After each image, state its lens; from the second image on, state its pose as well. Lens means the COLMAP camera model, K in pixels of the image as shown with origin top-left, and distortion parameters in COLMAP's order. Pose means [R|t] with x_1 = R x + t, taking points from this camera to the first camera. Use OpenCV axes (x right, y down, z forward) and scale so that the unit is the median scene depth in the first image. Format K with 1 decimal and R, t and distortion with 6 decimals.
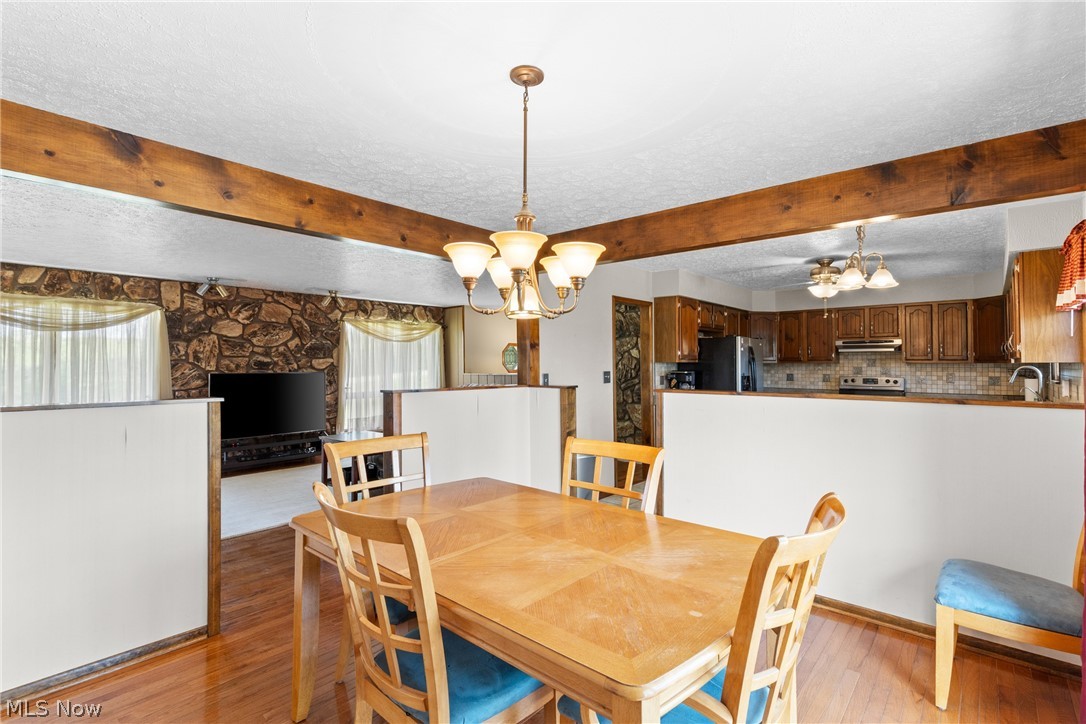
lens RADIAL K [[494.0, 0, 552.7], [0, 494.0, 353.2], [0, 0, 1]] dist [0.008910, -0.000530]
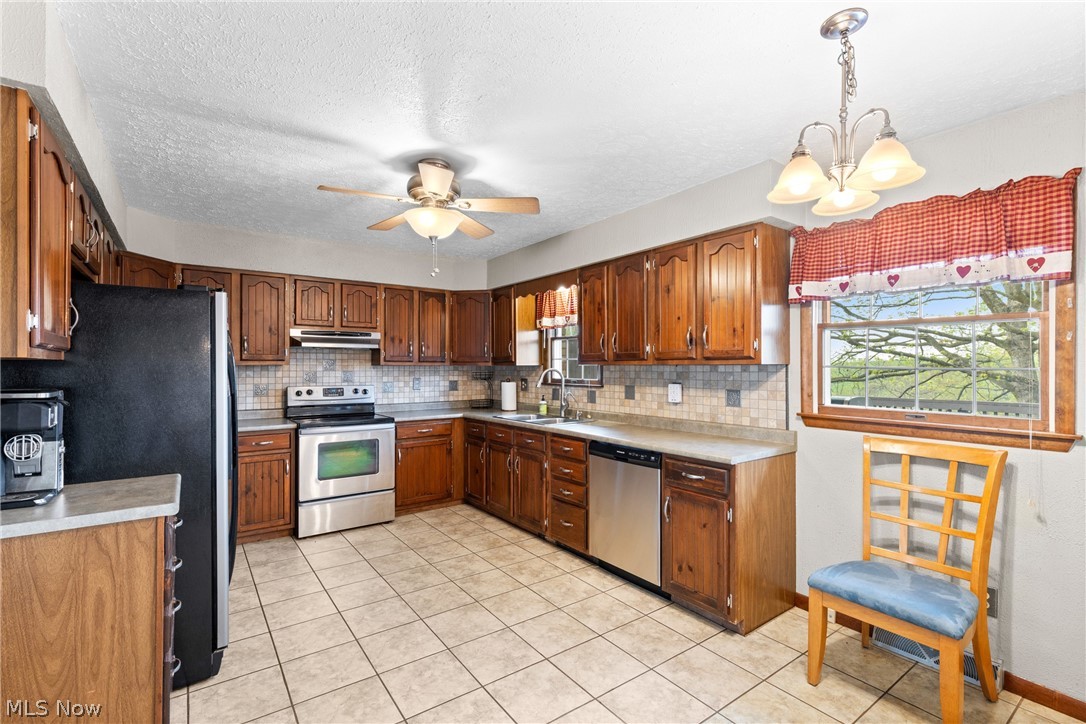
lens RADIAL K [[494.0, 0, 544.4], [0, 494.0, 362.7], [0, 0, 1]] dist [0.008910, -0.000530]
pose [[0.228973, 0.008573, 0.973395, 0.052717], [-0.021195, 0.999768, -0.003819, 0.013055], [-0.973202, -0.019756, 0.229102, 0.572337]]
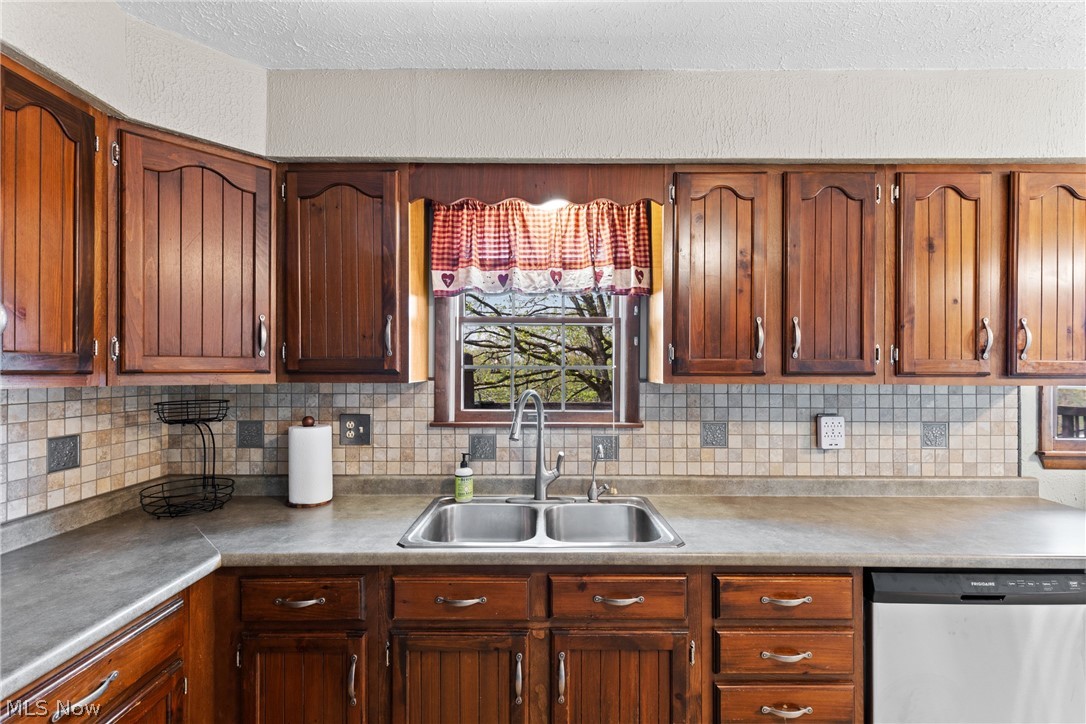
lens RADIAL K [[494.0, 0, 537.8], [0, 494.0, 362.1], [0, 0, 1]] dist [0.008910, -0.000530]
pose [[-0.653137, 0.008350, 0.757194, 0.475759], [-0.019643, 0.999416, -0.027964, 0.009941], [-0.756985, -0.033138, -0.652591, 0.883500]]
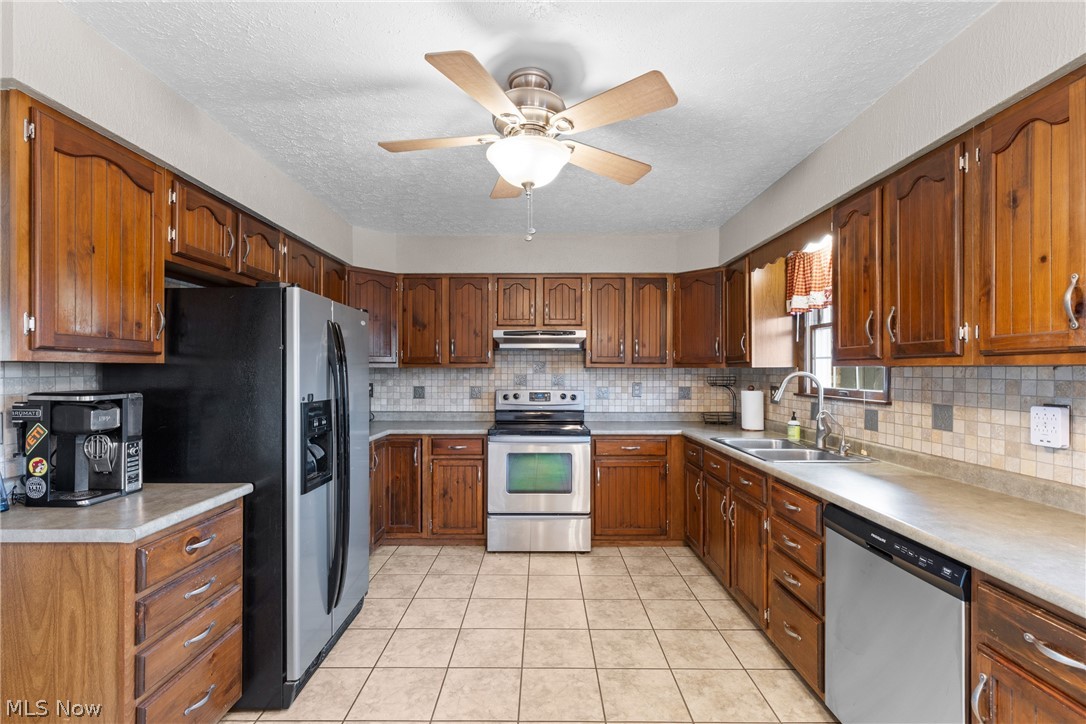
lens RADIAL K [[494.0, 0, 540.1], [0, 494.0, 368.7], [0, 0, 1]] dist [0.008910, -0.000530]
pose [[0.760259, 0.000804, 0.649620, 0.241056], [-0.014368, 0.999775, 0.015577, 0.011600], [-0.649462, -0.021176, 0.760099, 0.534602]]
